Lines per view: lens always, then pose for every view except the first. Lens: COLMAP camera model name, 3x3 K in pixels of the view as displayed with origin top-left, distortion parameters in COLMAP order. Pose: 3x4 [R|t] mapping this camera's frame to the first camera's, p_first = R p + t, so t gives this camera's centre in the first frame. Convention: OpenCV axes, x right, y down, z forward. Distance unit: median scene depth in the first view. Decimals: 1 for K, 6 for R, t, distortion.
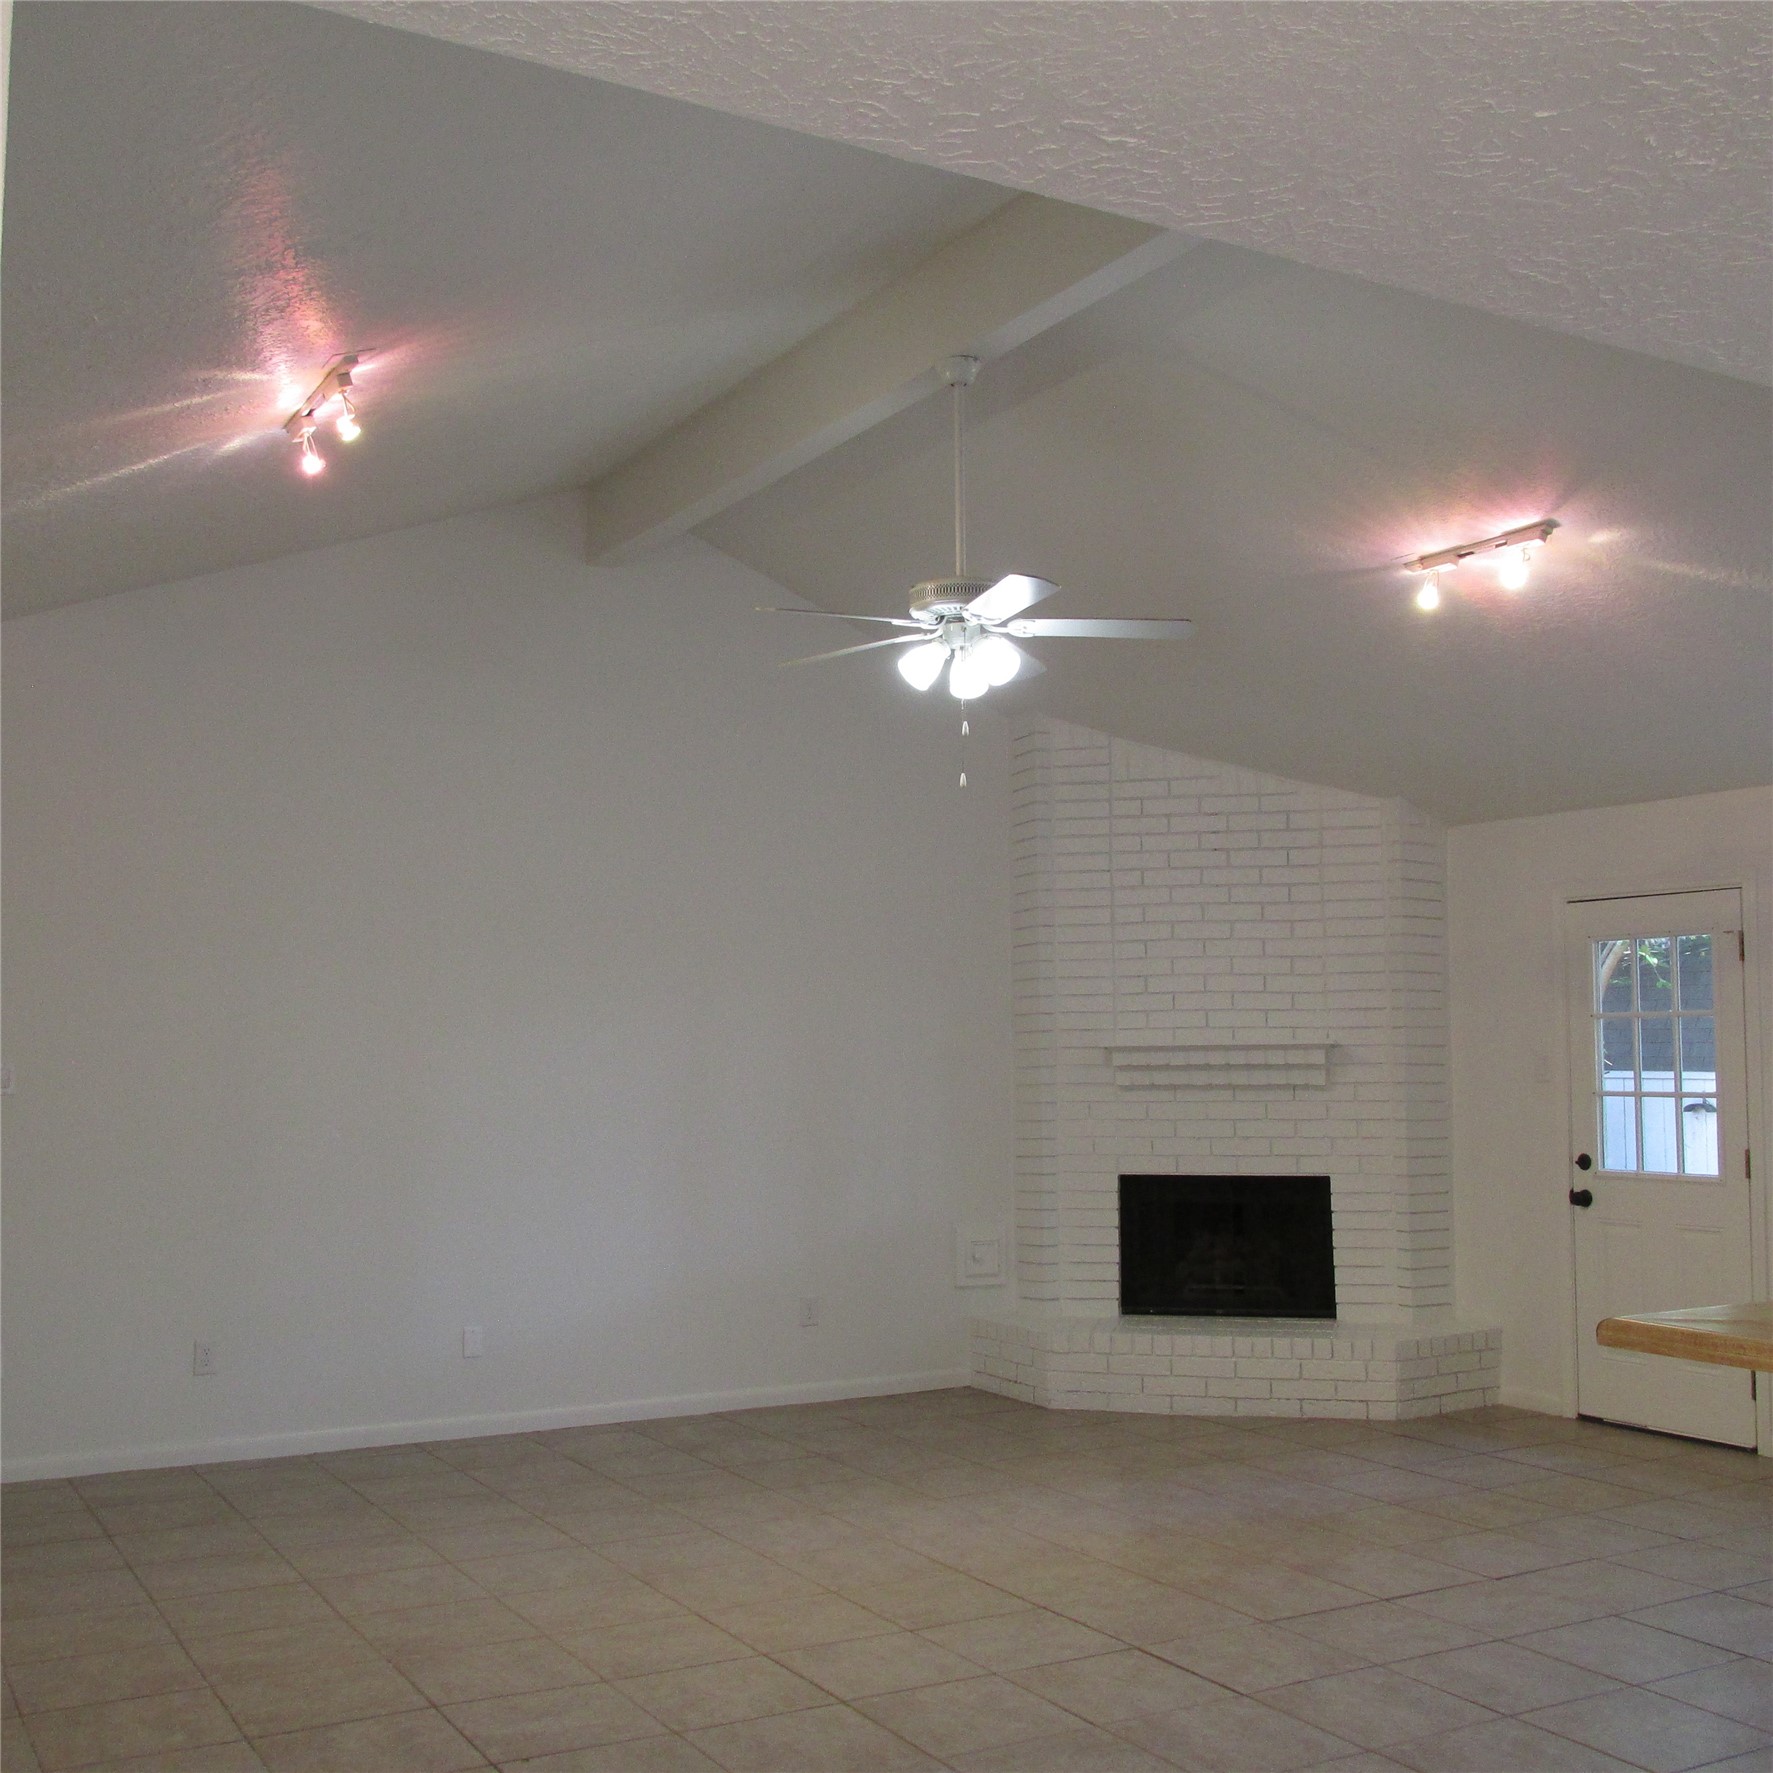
lens RADIAL K [[1966.2, 0, 878.5], [0, 1966.2, 887.1], [0, 0, 1]] dist [-0.033895, 0.000000]
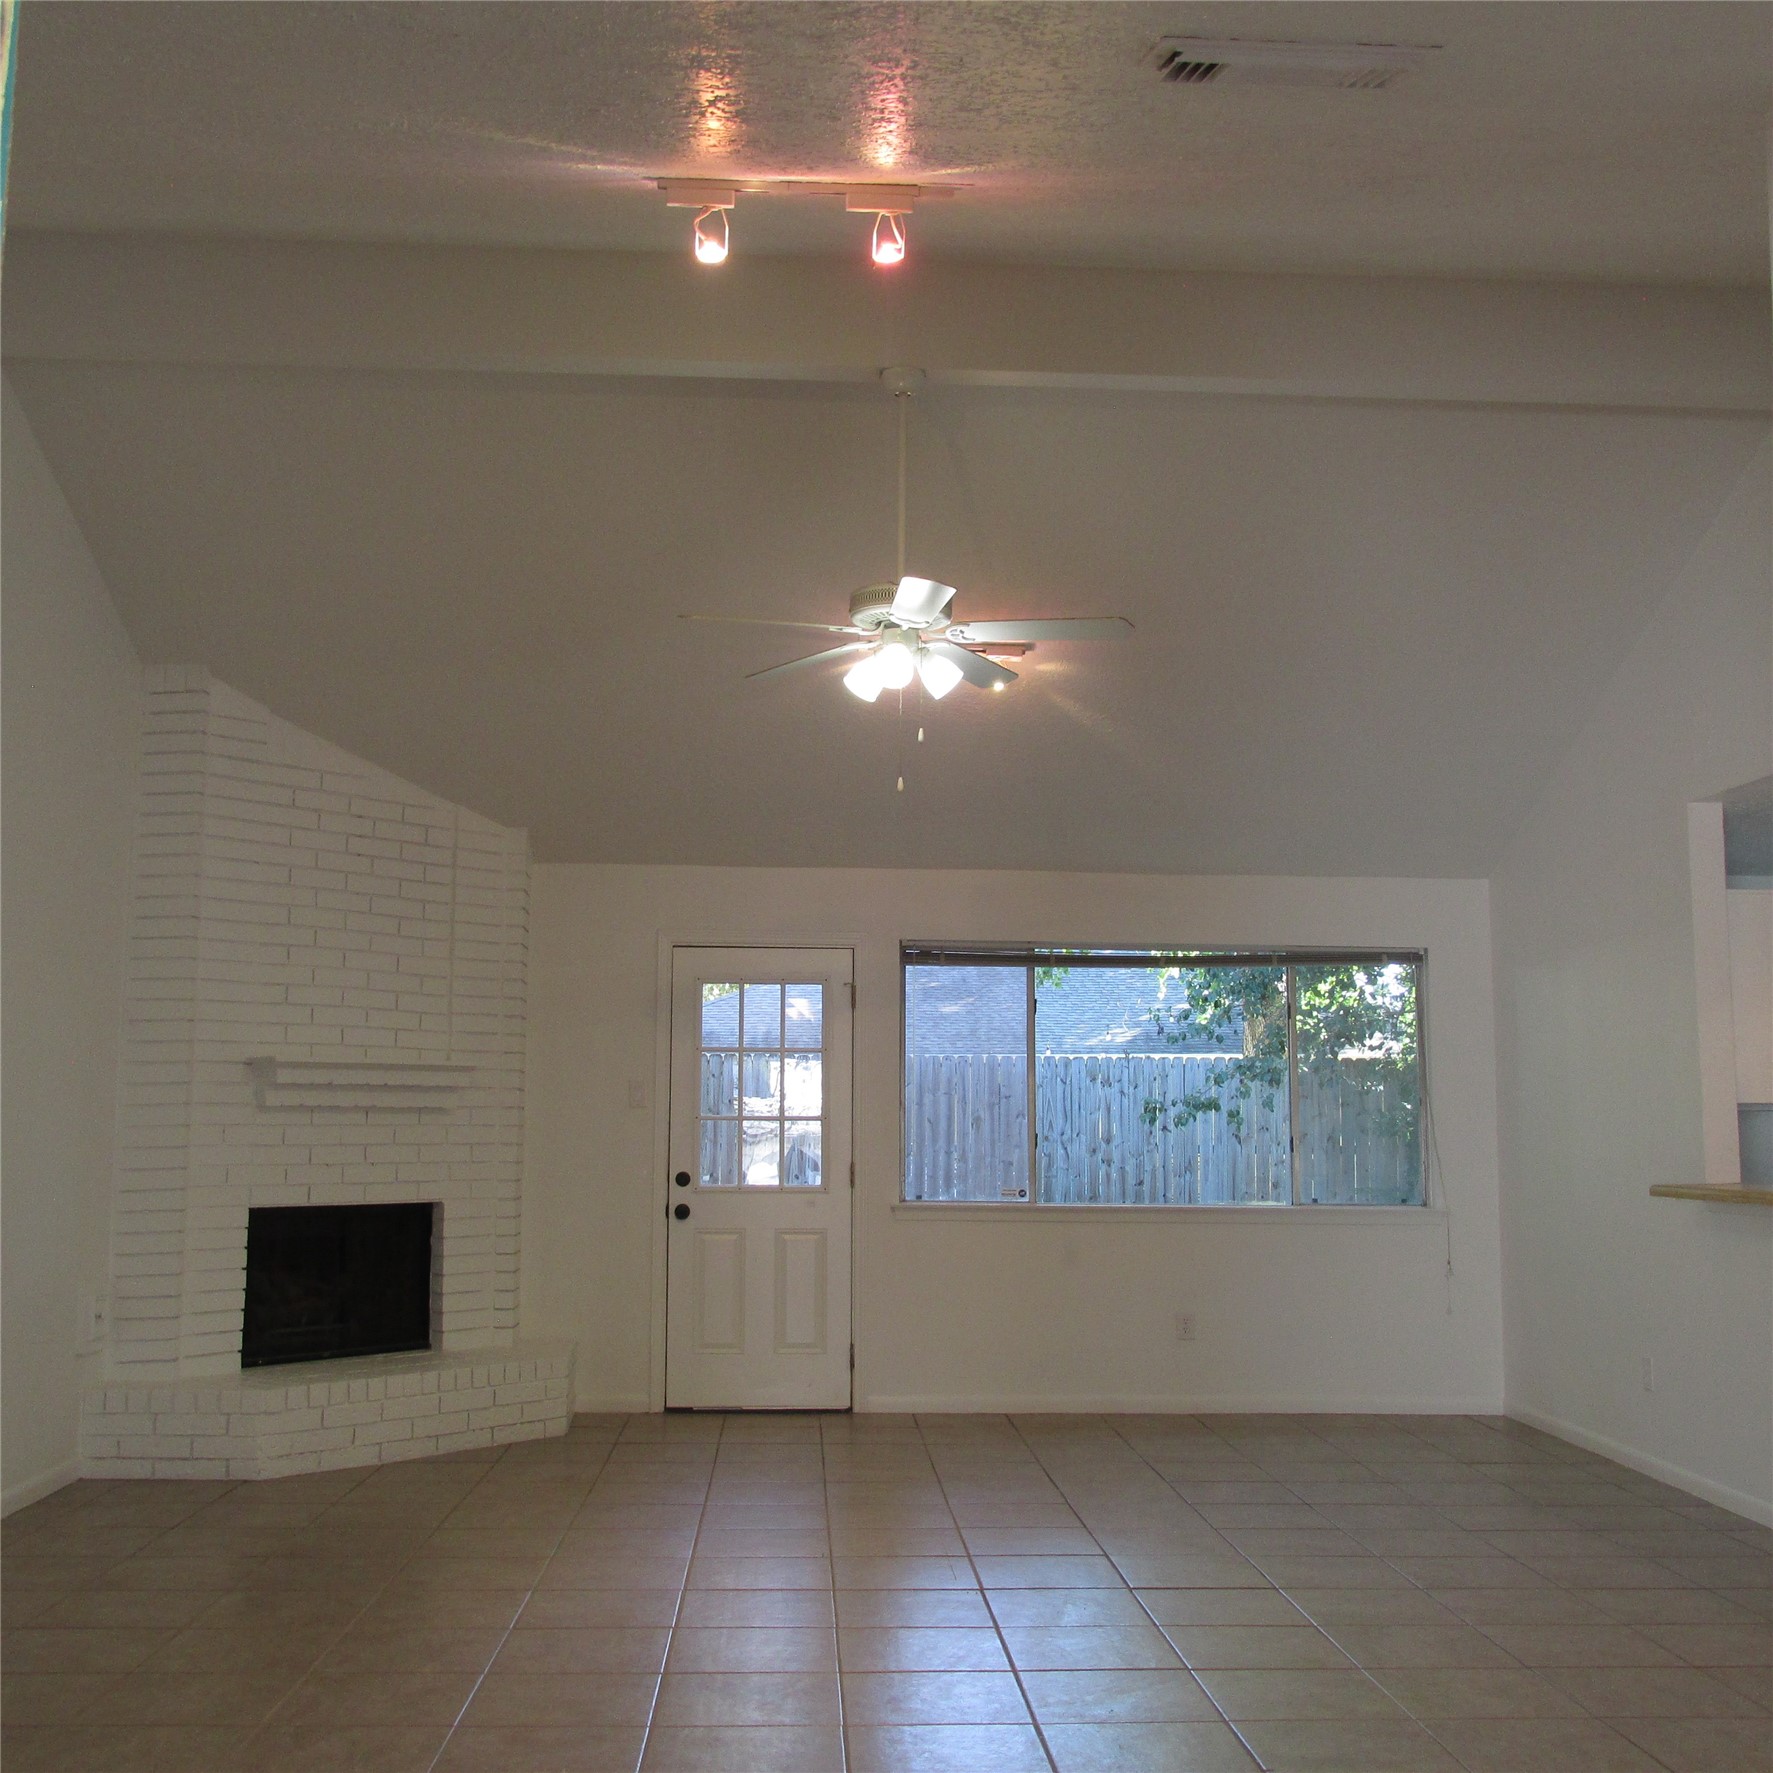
lens RADIAL K [[1966.2, 0, 882.3], [0, 1966.2, 890.2], [0, 0, 1]] dist [-0.033895, 0.000000]
pose [[0.451582, 0.110728, 0.885332, -0.570220], [-0.085298, 0.993082, -0.080697, 0.054515], [-0.888143, -0.039076, 0.457903, 0.371747]]
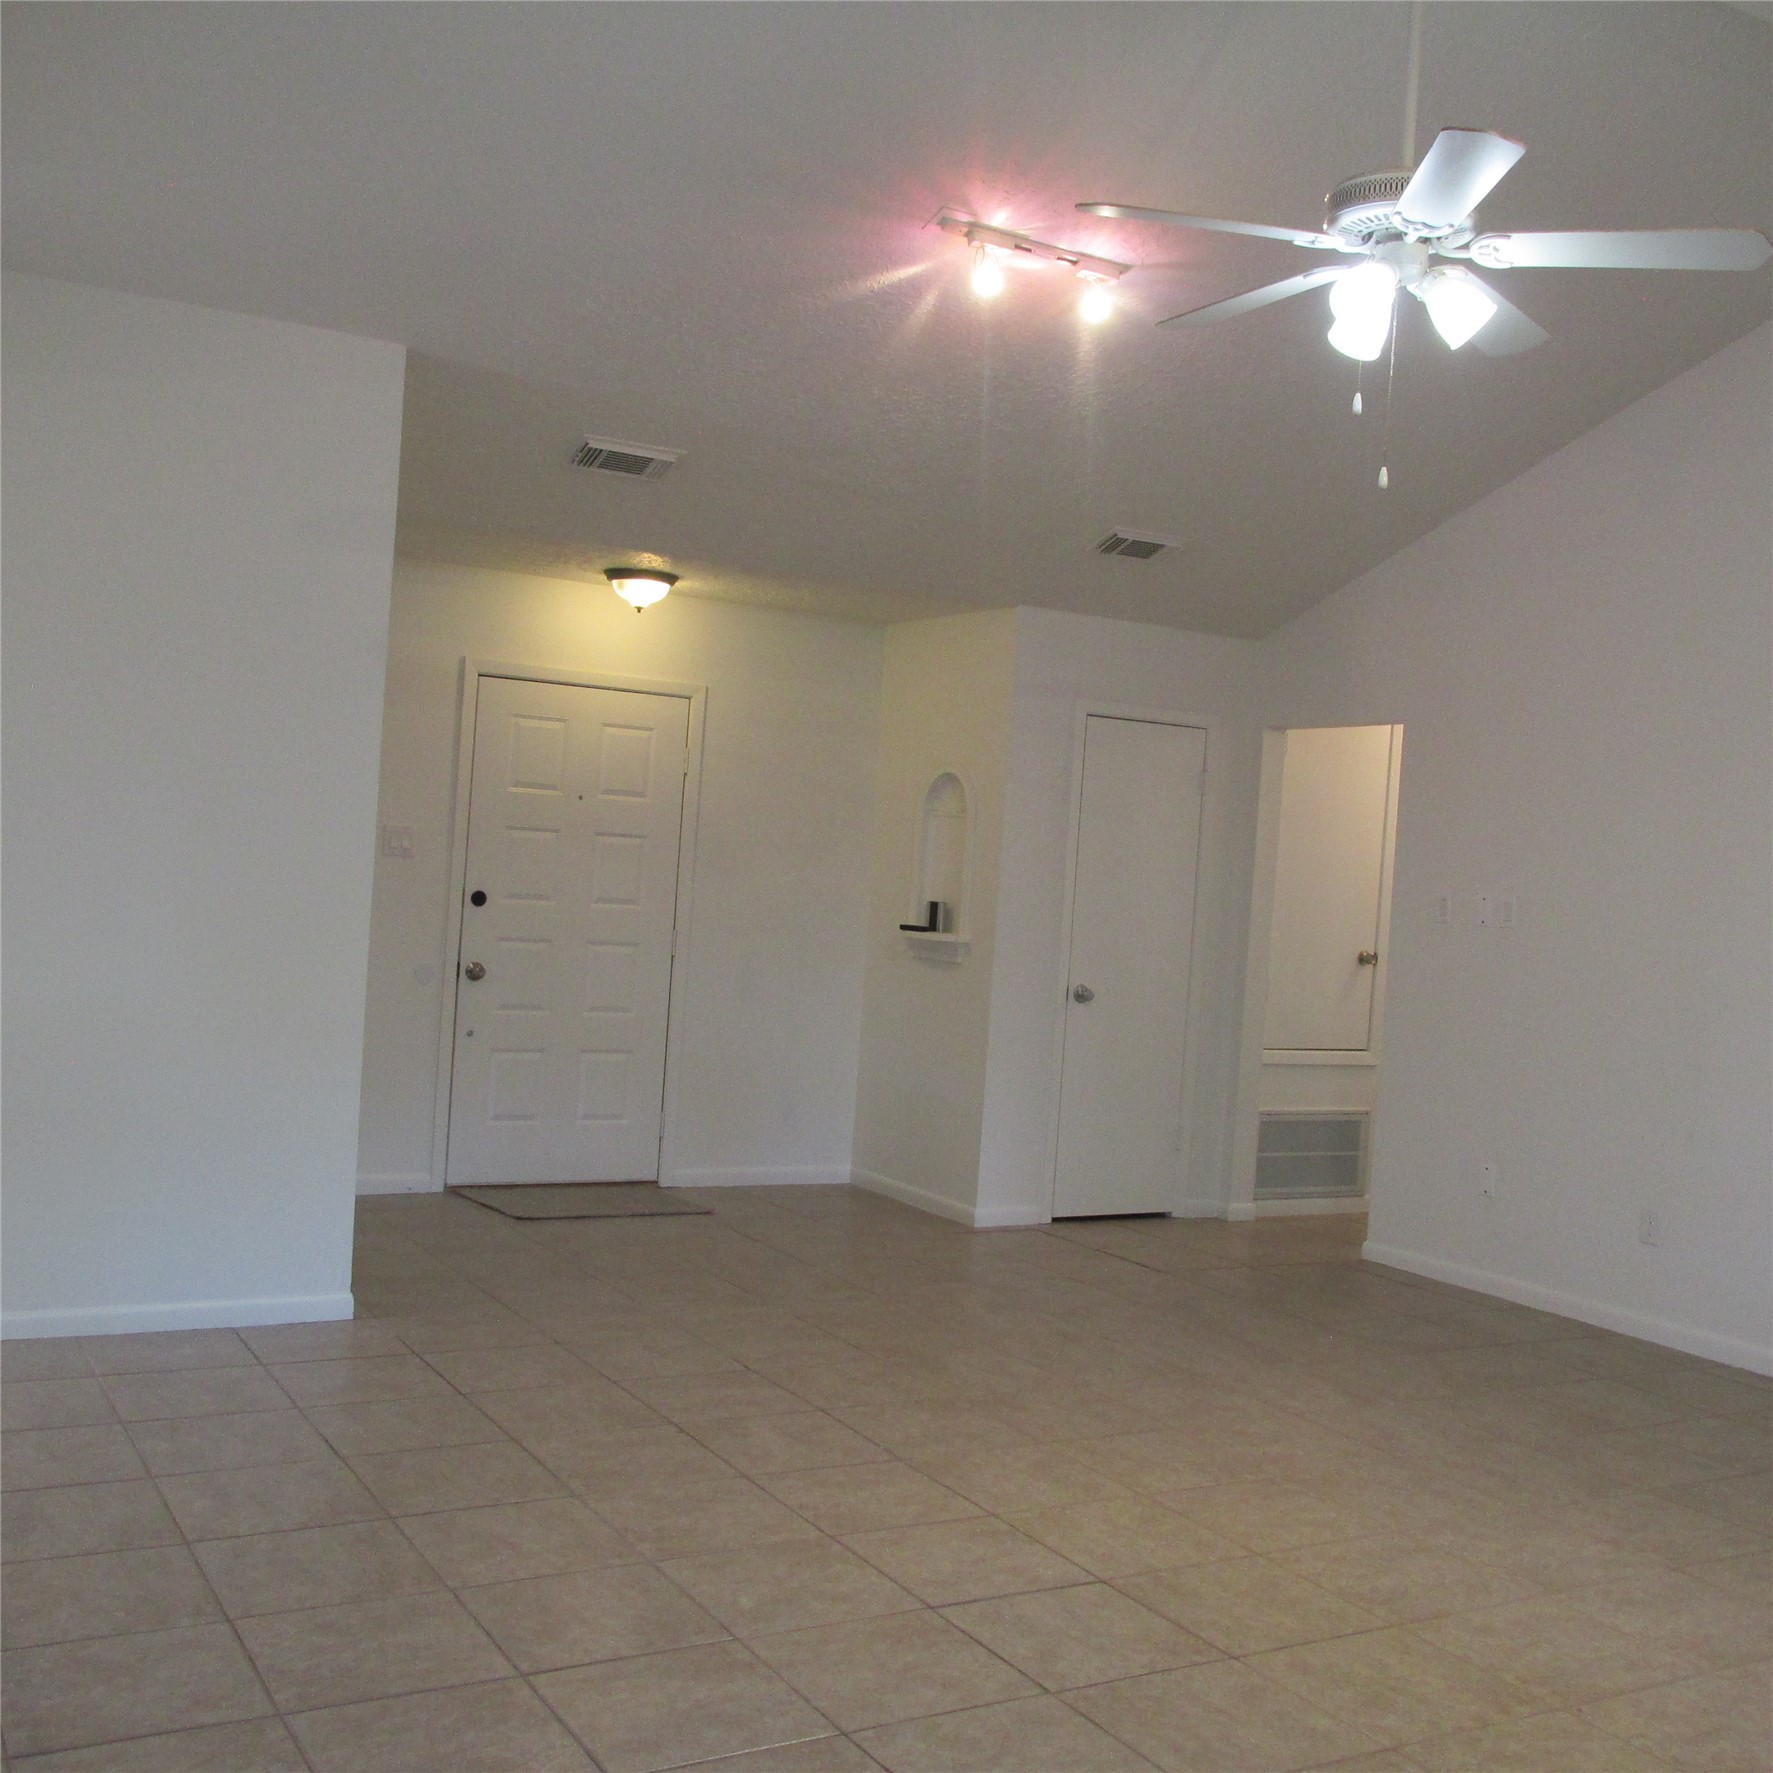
lens RADIAL K [[1966.2, 0, 888.6], [0, 1966.2, 890.2], [0, 0, 1]] dist [-0.033895, 0.000000]
pose [[-0.010247, 0.015834, -0.999822, 0.374292], [0.024372, 0.999582, 0.015581, 0.040073], [0.999650, -0.024208, -0.010629, 0.431869]]
